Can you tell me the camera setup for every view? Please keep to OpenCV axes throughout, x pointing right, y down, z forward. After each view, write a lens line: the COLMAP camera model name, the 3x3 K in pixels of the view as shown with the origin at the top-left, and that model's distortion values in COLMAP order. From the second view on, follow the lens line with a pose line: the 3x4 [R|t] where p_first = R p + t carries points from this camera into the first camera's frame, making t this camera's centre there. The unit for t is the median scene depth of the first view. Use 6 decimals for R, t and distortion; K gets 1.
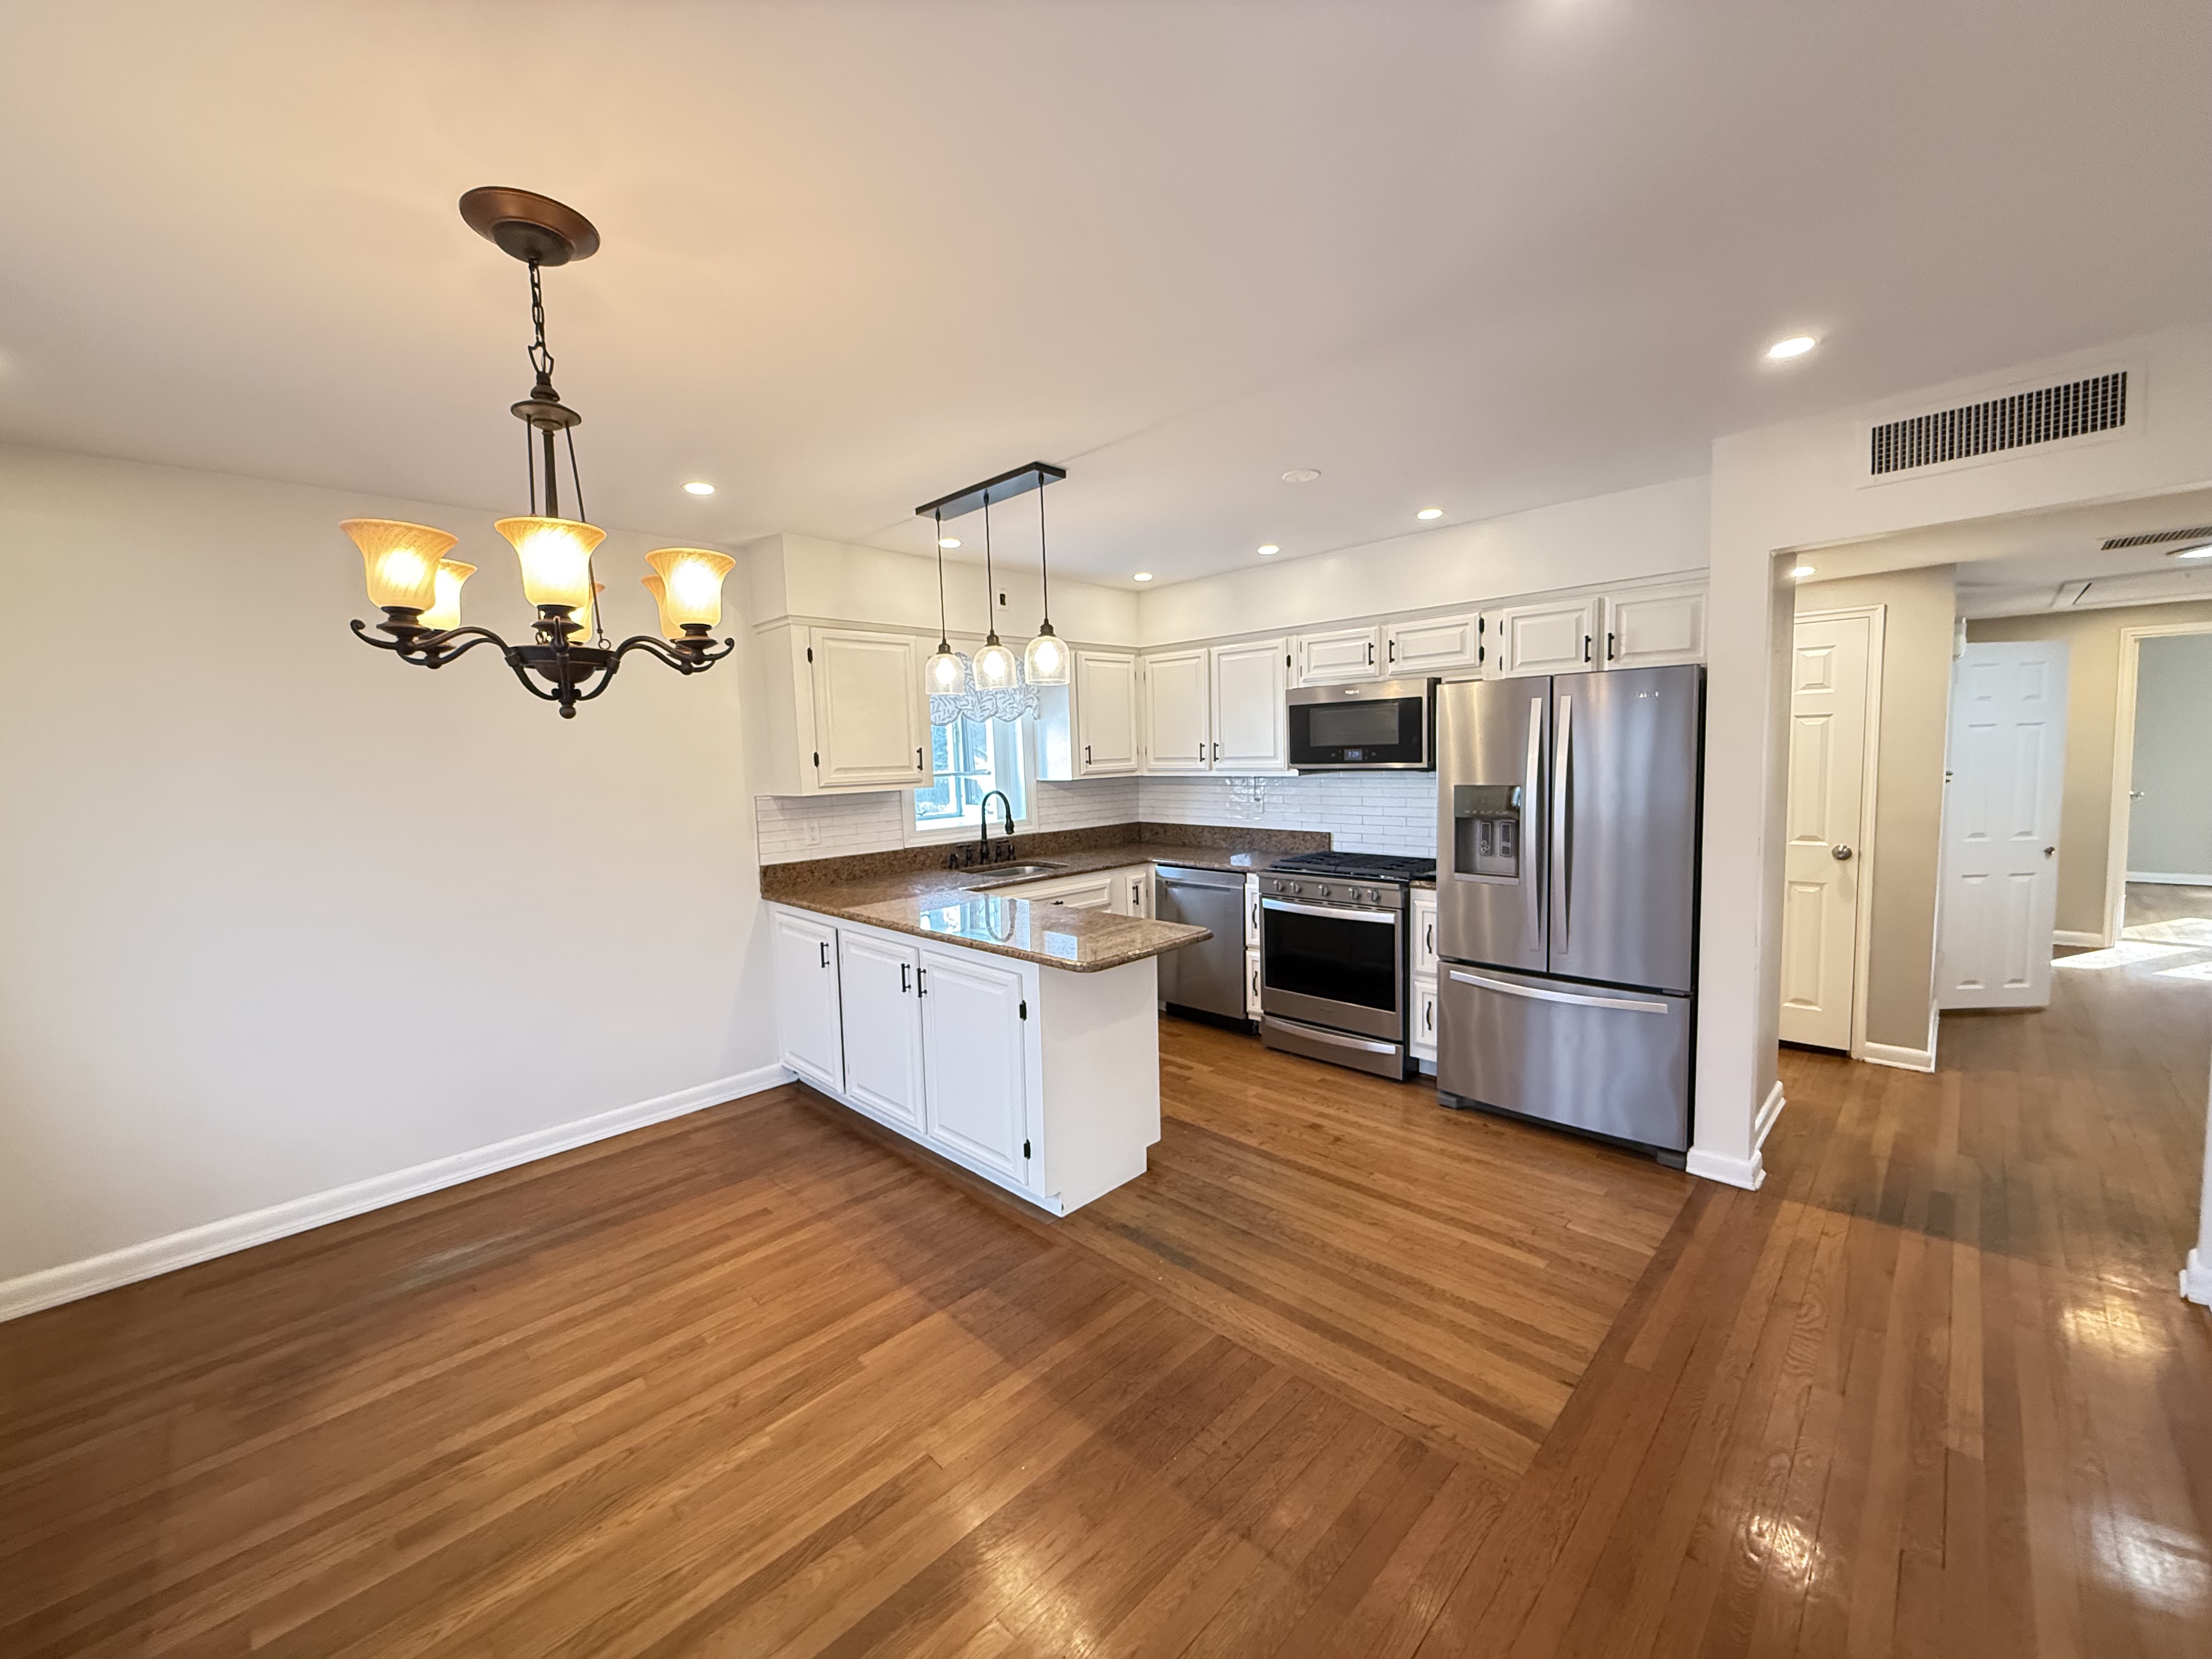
lens RADIAL K [[876.6, 0, 1100.2], [0, 876.6, 829.8], [0, 0, 1]] dist [0.000476, -0.000028]
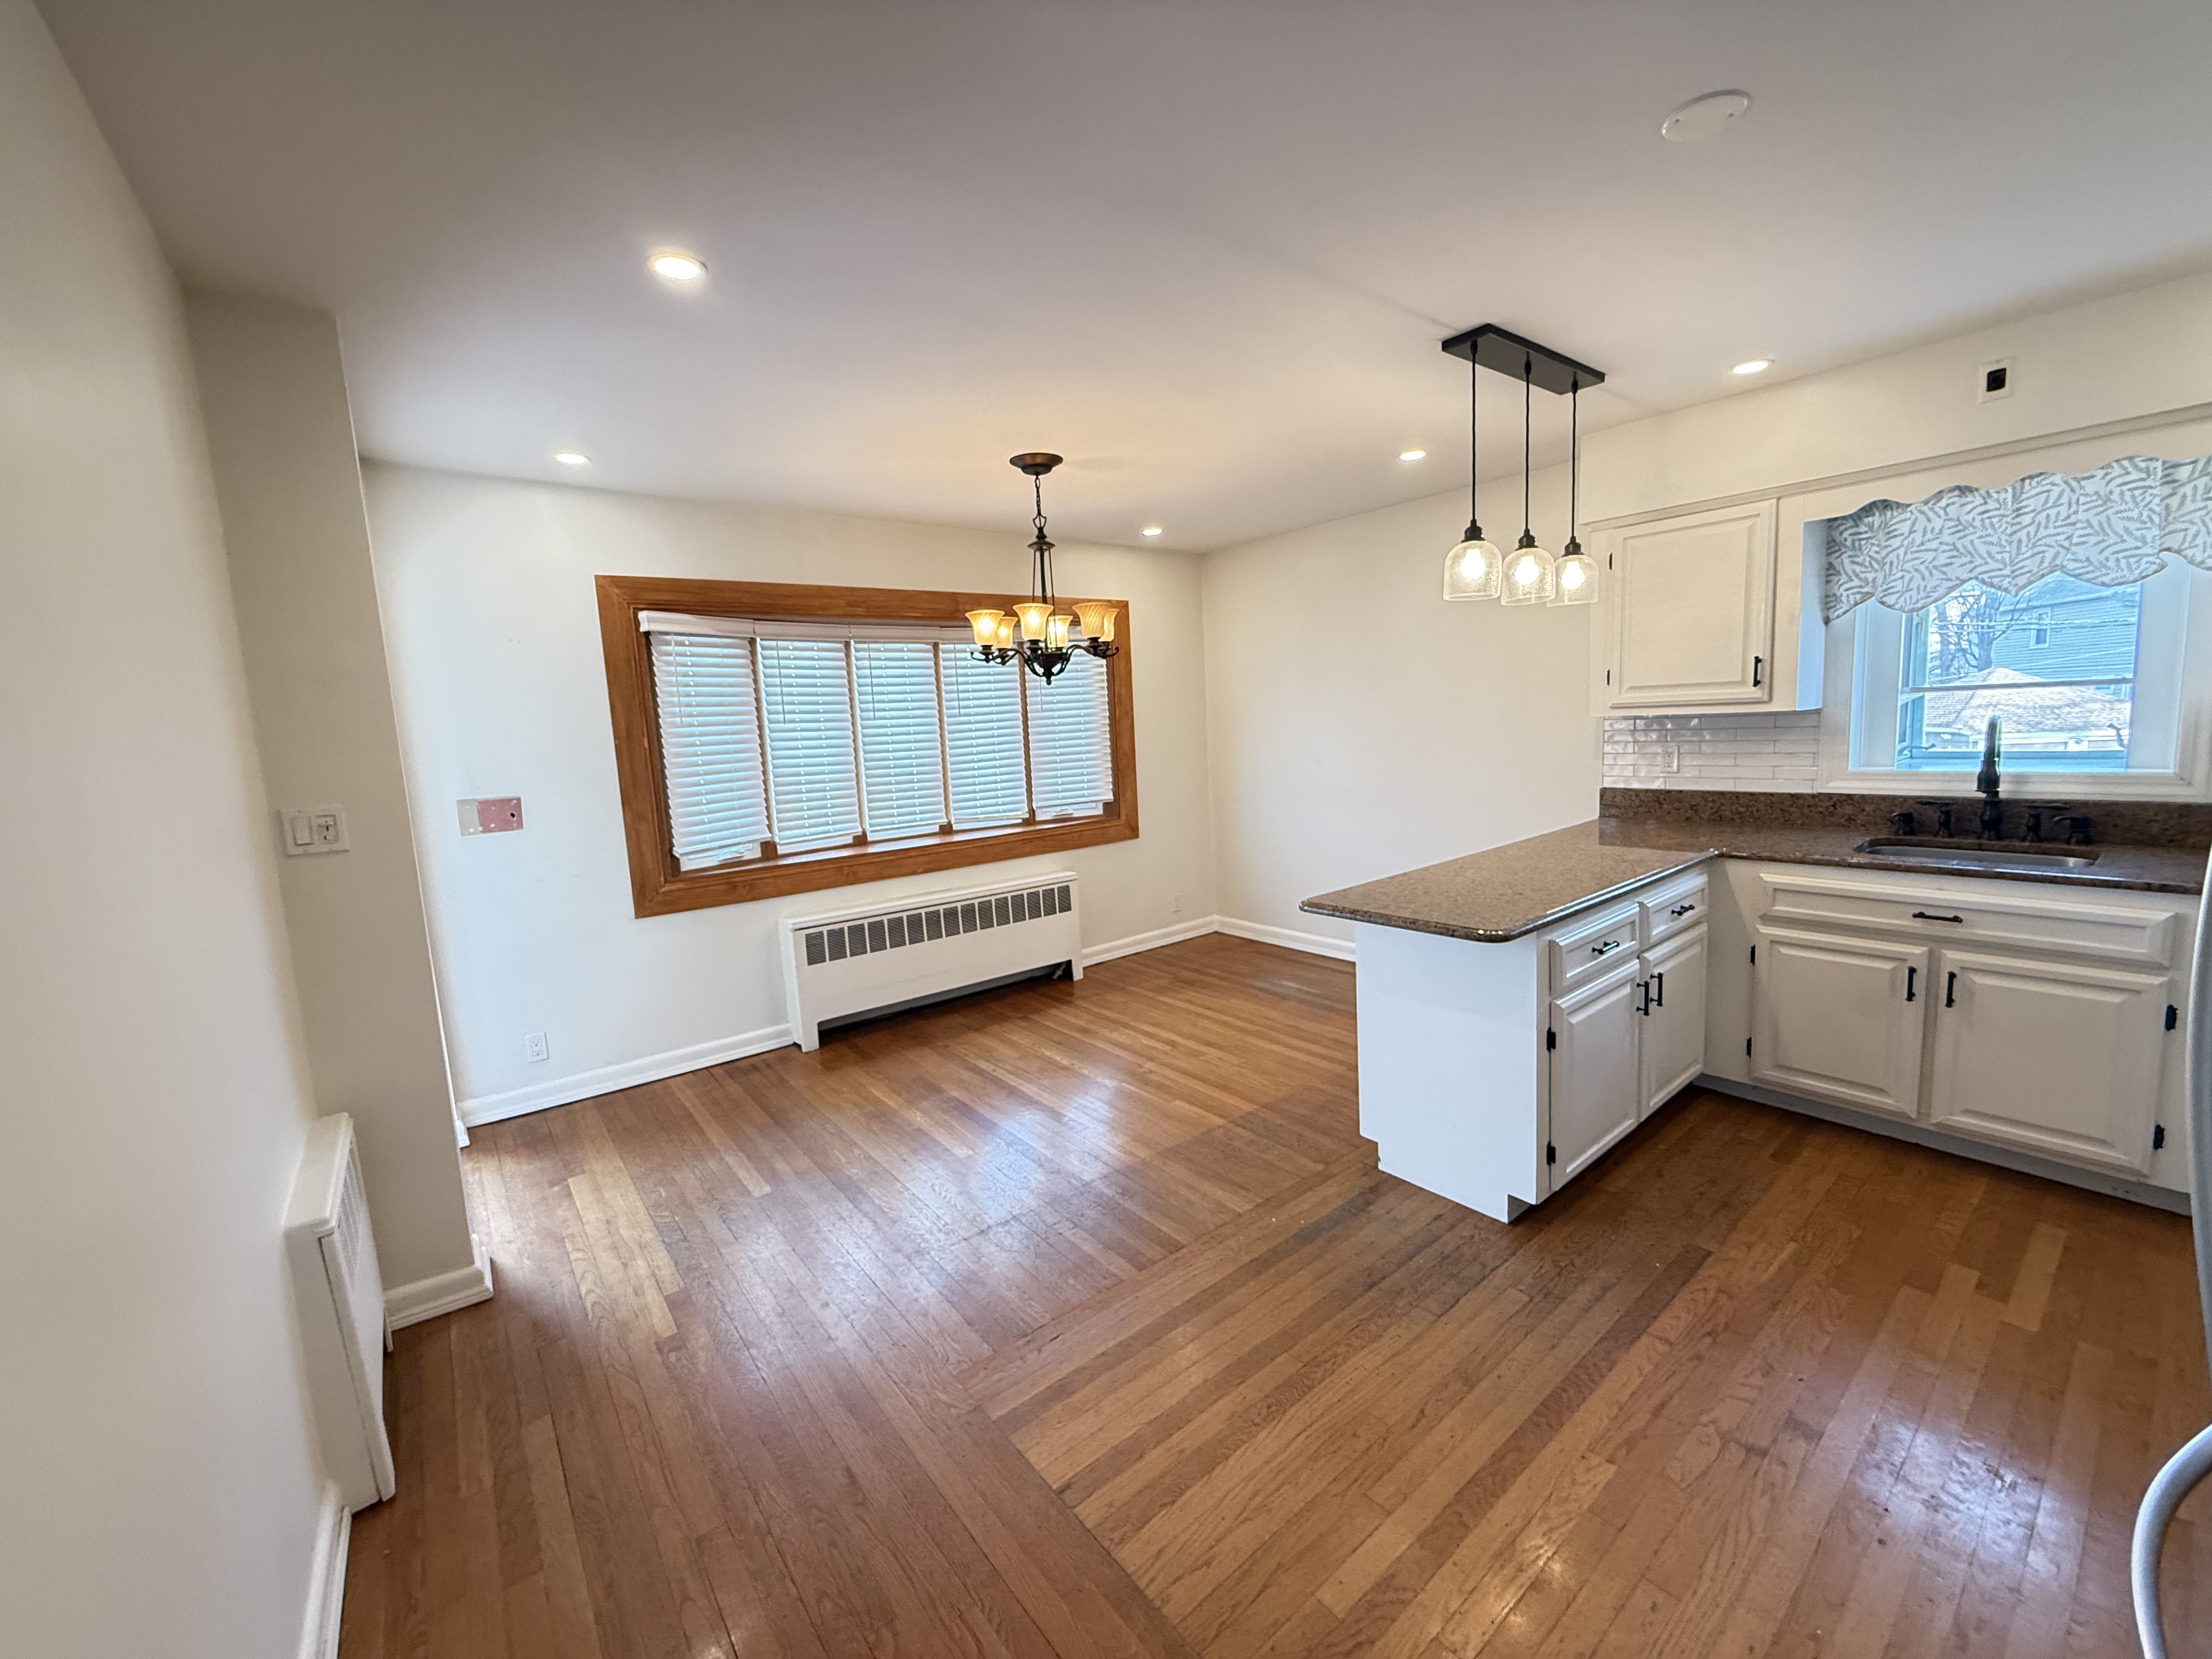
lens RADIAL K [[897.3, 0, 1109.6], [0, 897.3, 821.1], [0, 0, 1]] dist [0.000810, 0.000029]
pose [[-0.125090, 0.151848, -0.980456, 1.102349], [-0.033560, 0.987005, 0.157144, -0.100336], [0.991578, 0.052561, -0.118369, 0.974555]]
